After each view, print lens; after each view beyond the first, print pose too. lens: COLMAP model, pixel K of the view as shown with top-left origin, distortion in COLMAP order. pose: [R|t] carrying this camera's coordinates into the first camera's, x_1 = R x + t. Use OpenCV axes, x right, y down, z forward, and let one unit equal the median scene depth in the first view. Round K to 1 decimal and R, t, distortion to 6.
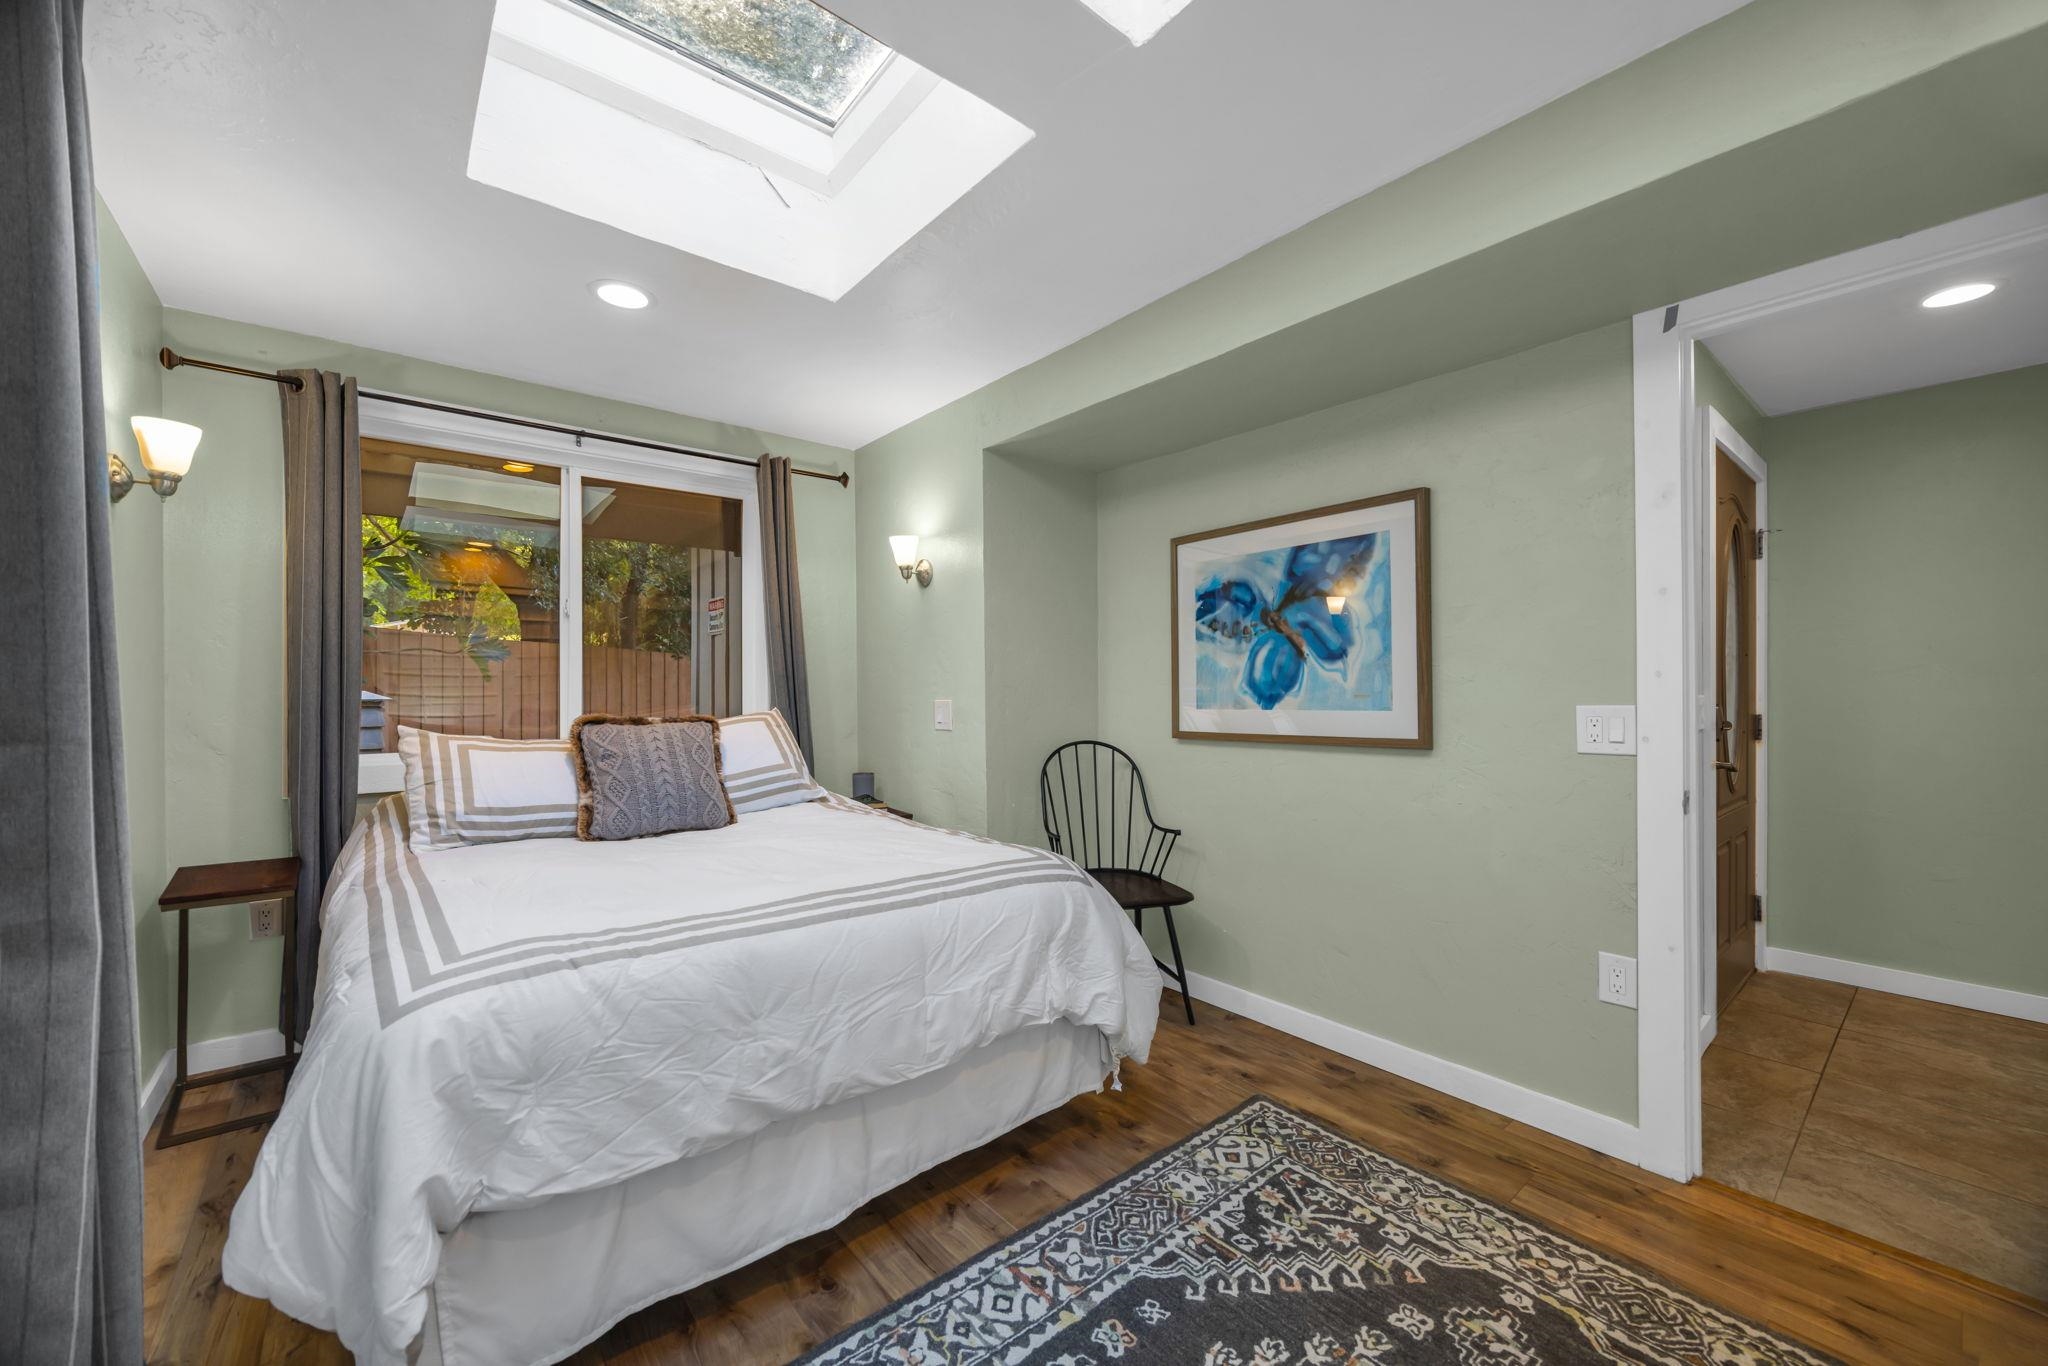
lens RADIAL K [[782.5, 0, 1022.2], [0, 782.5, 685.3], [0, 0, 1]] dist [-0.002438, -0.000145]
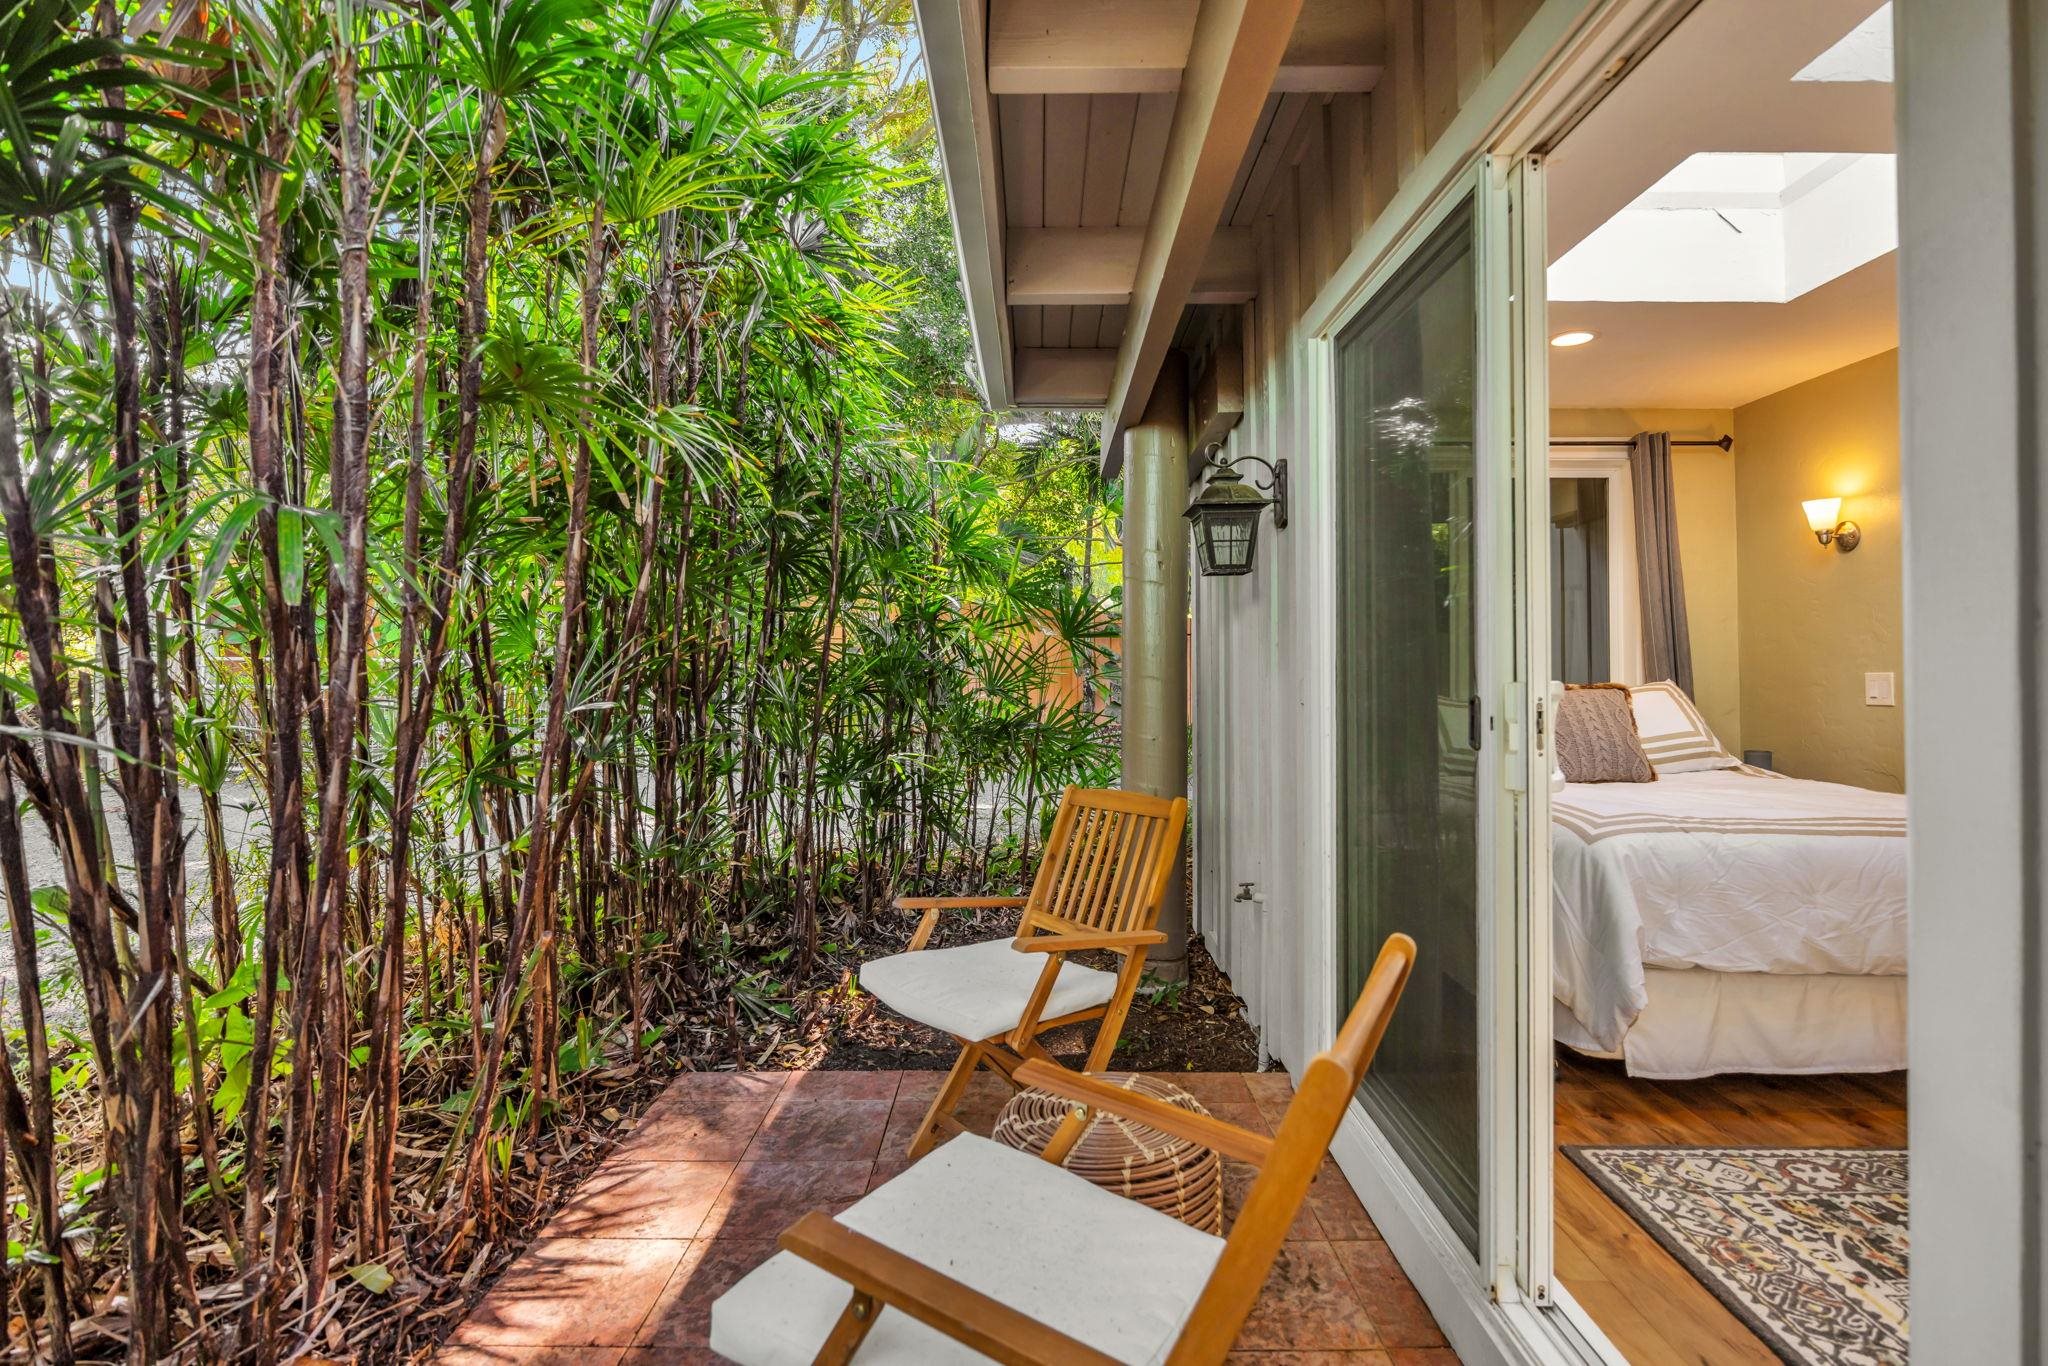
lens RADIAL K [[982.3, 0, 1045.9], [0, 982.3, 654.7], [0, 0, 1]] dist [-0.004991, -0.000355]
pose [[0.770891, -0.007165, -0.636927, -0.142549], [-0.002421, 0.999897, -0.014178, 0.018663], [0.636963, 0.012472, 0.770794, -0.593433]]
